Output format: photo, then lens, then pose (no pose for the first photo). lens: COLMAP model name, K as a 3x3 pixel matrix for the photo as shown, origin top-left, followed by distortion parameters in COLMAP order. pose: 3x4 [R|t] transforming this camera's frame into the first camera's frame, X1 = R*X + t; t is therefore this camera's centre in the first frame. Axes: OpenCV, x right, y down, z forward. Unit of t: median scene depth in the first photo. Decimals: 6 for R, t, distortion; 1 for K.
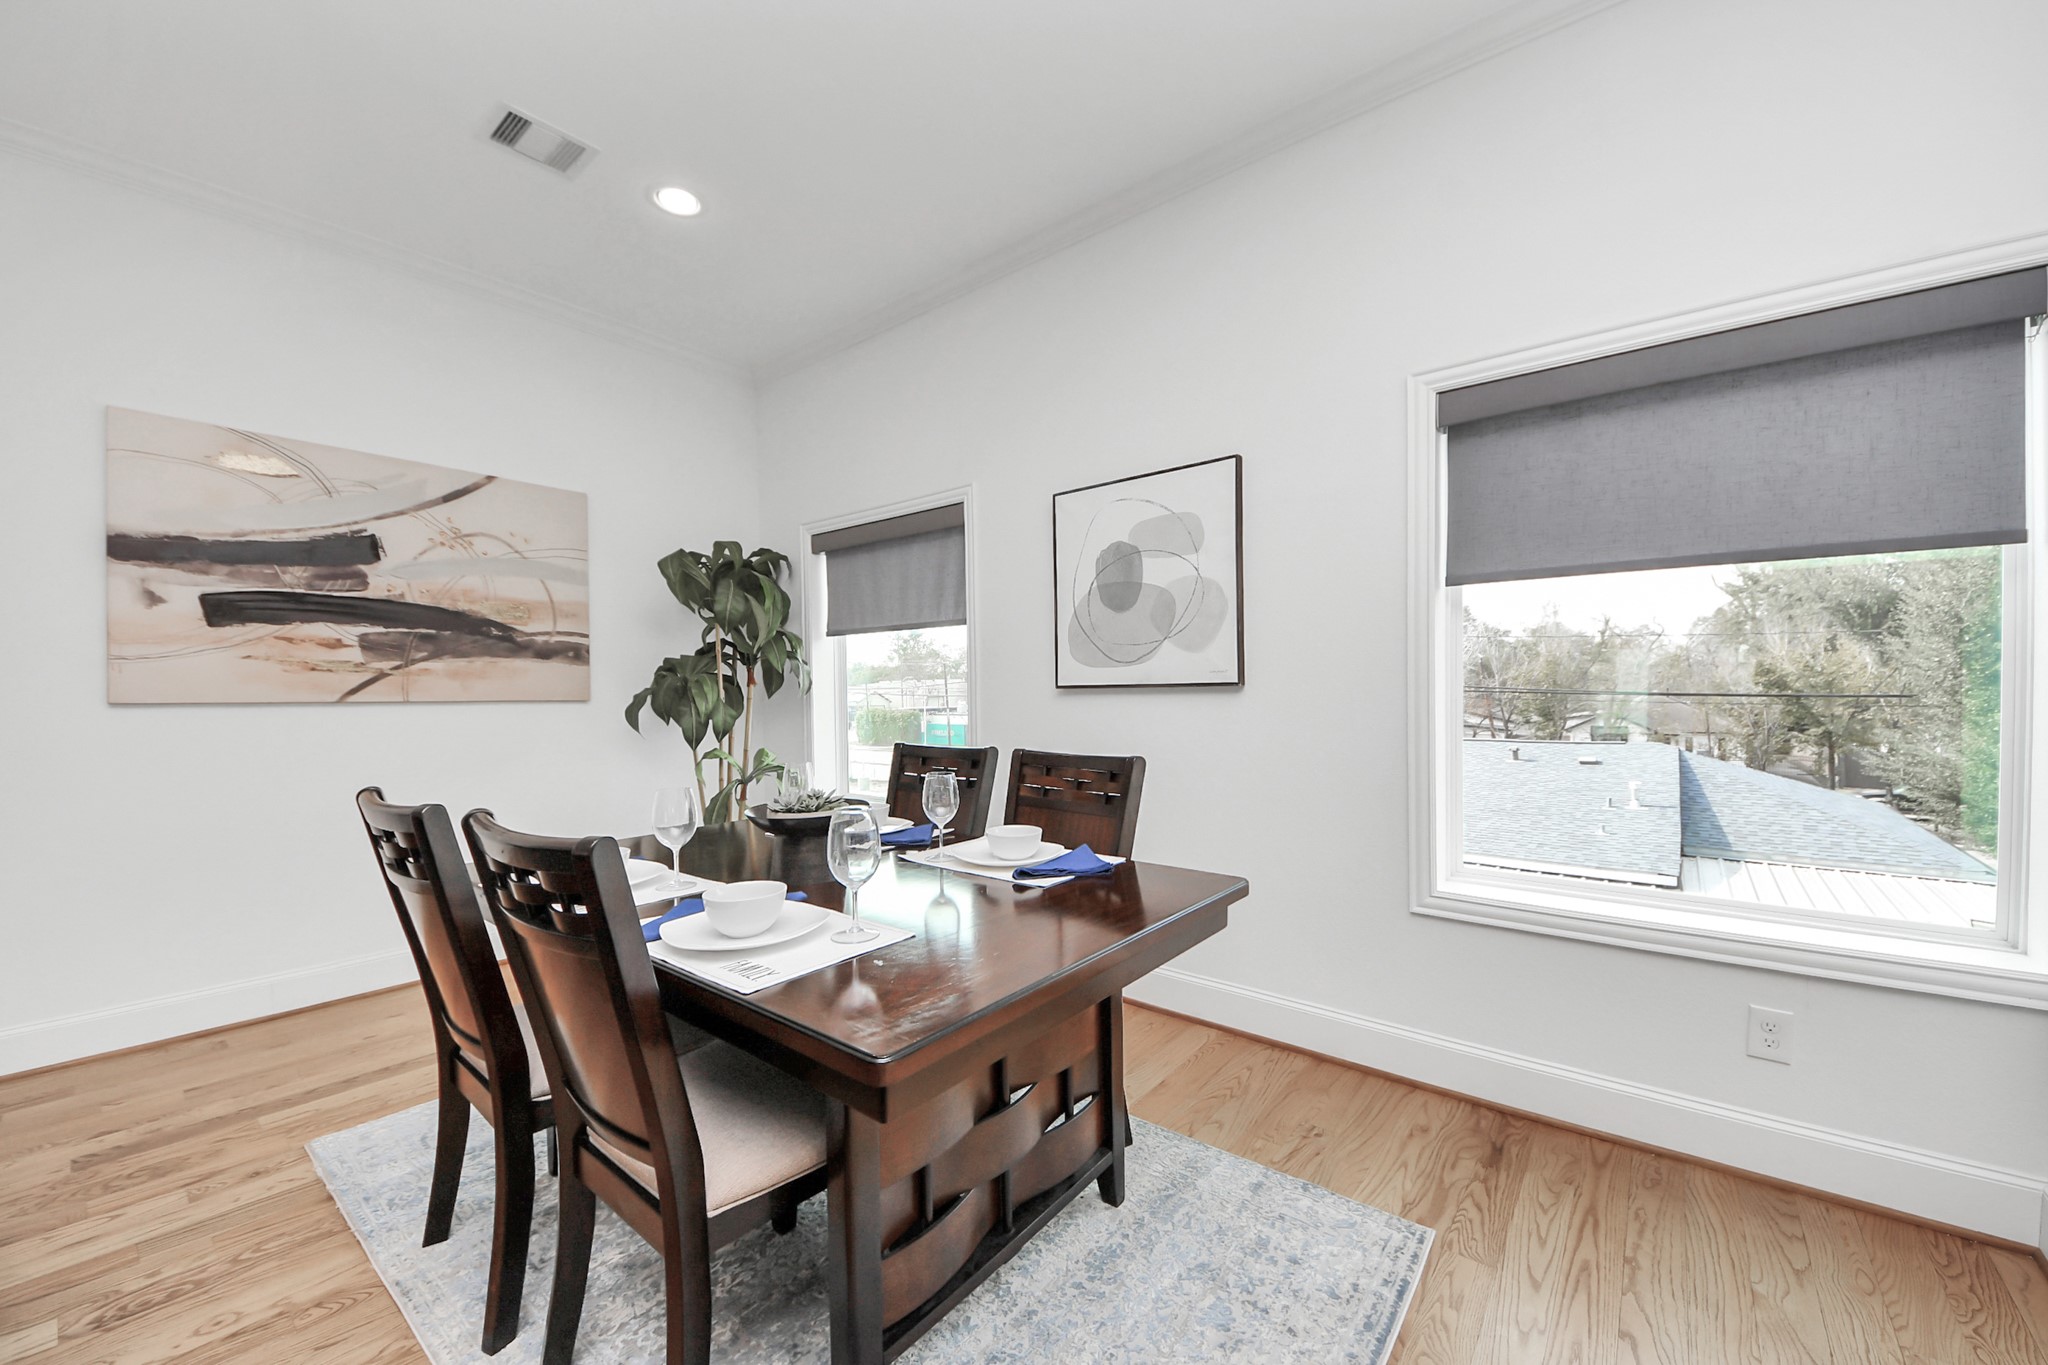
lens RADIAL K [[716.8, 0, 1022.7], [0, 716.8, 674.7], [0, 0, 1]] dist [0.003770, -0.009061]
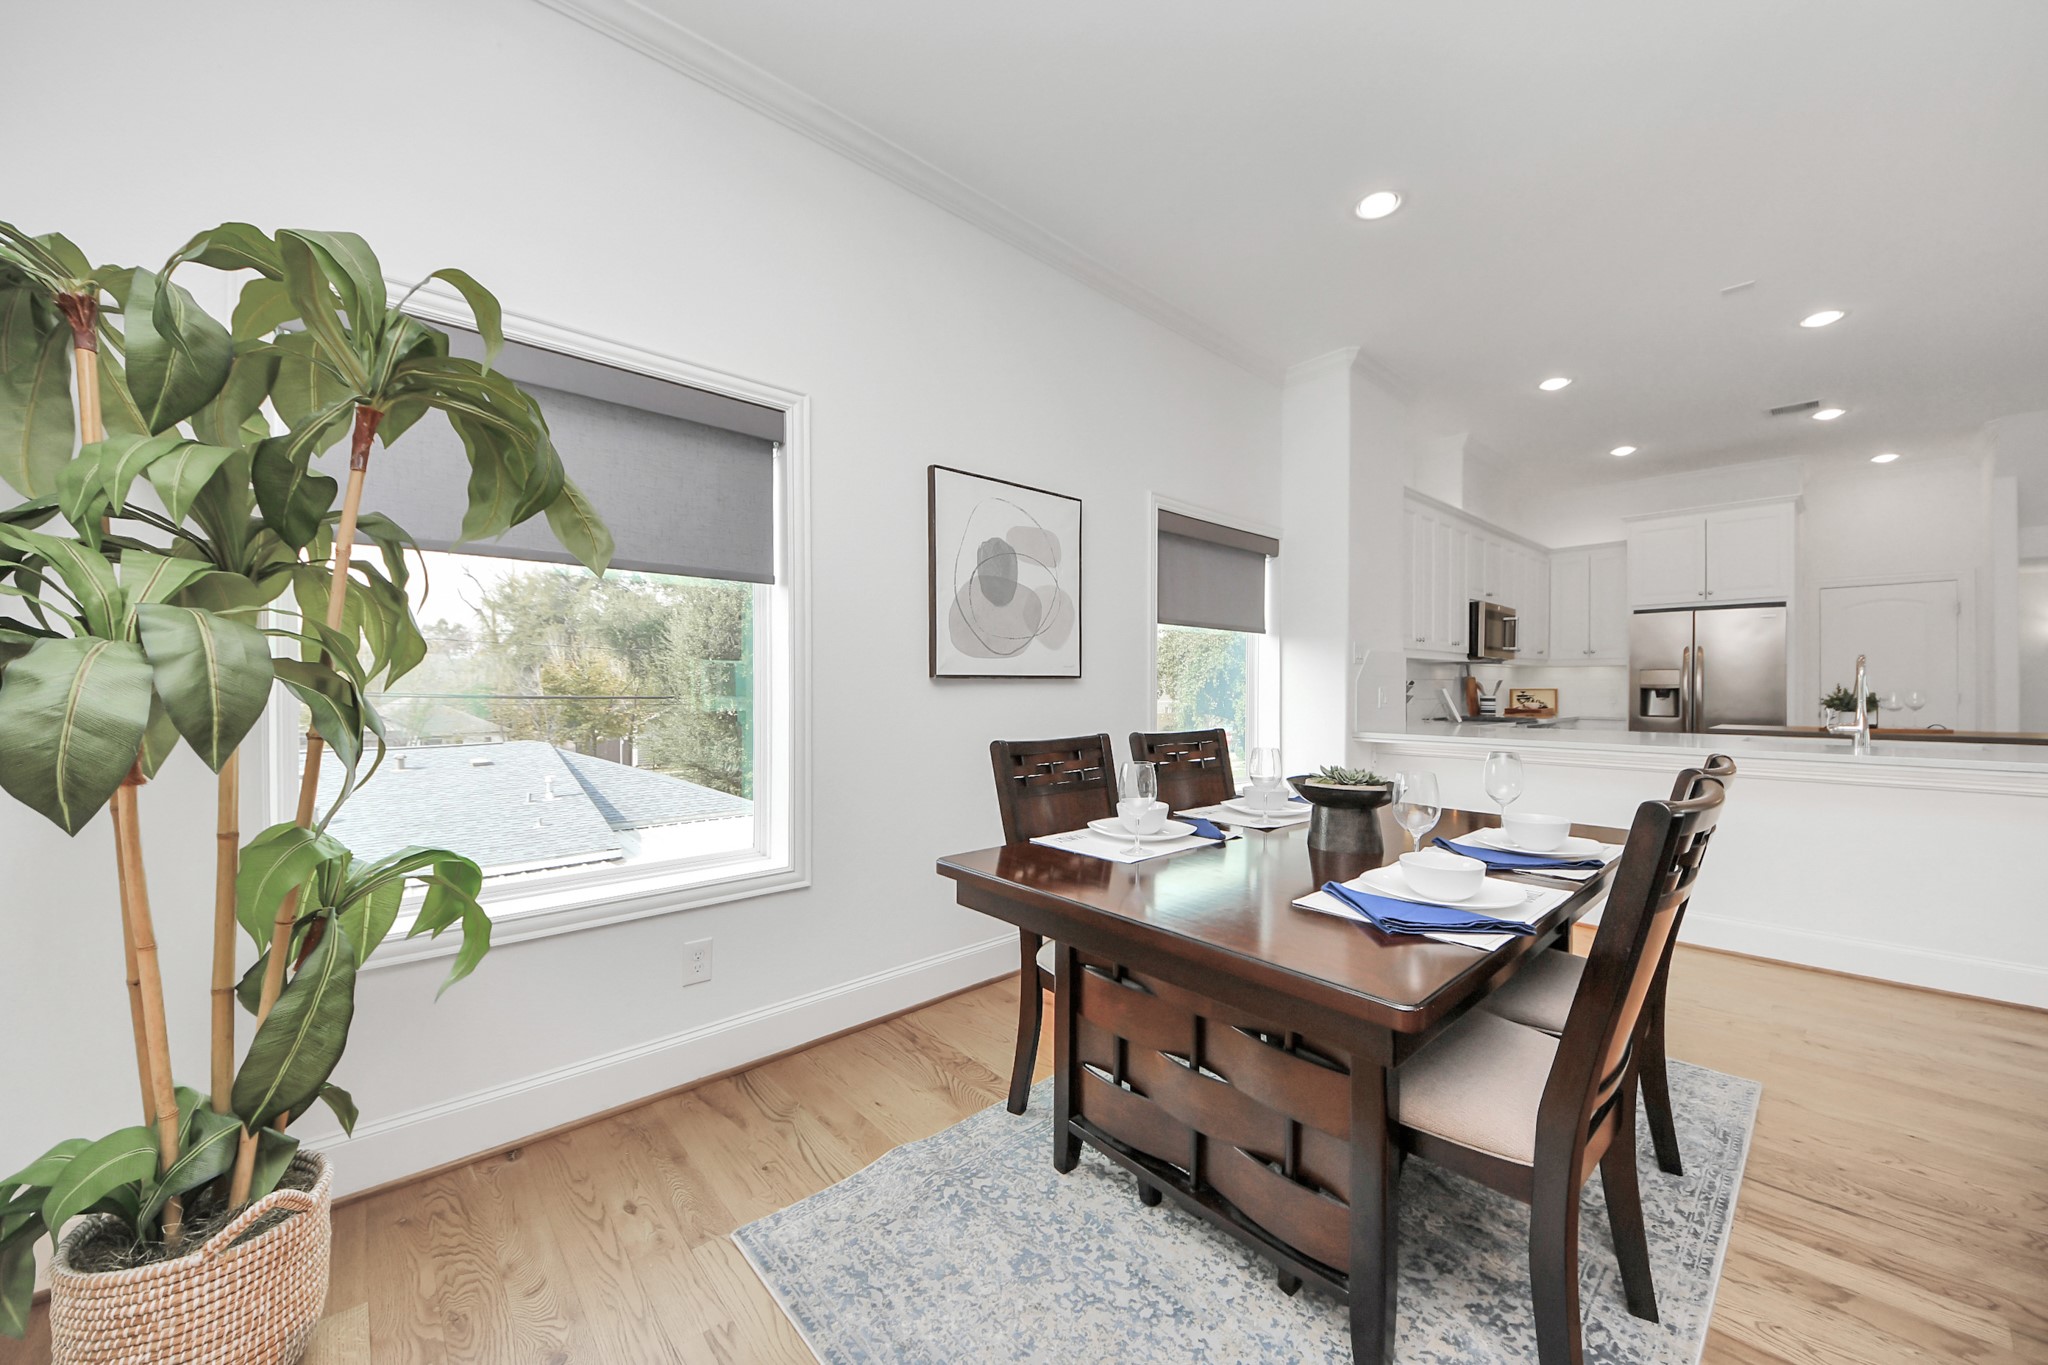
lens RADIAL K [[716.8, 0, 1022.7], [0, 716.8, 674.7], [0, 0, 1]] dist [0.003770, -0.009061]
pose [[0.175139, 0.024843, 0.984230, -0.881670], [-0.019782, 0.999569, -0.021710, 0.035463], [-0.984345, -0.015668, 0.175555, 0.772353]]
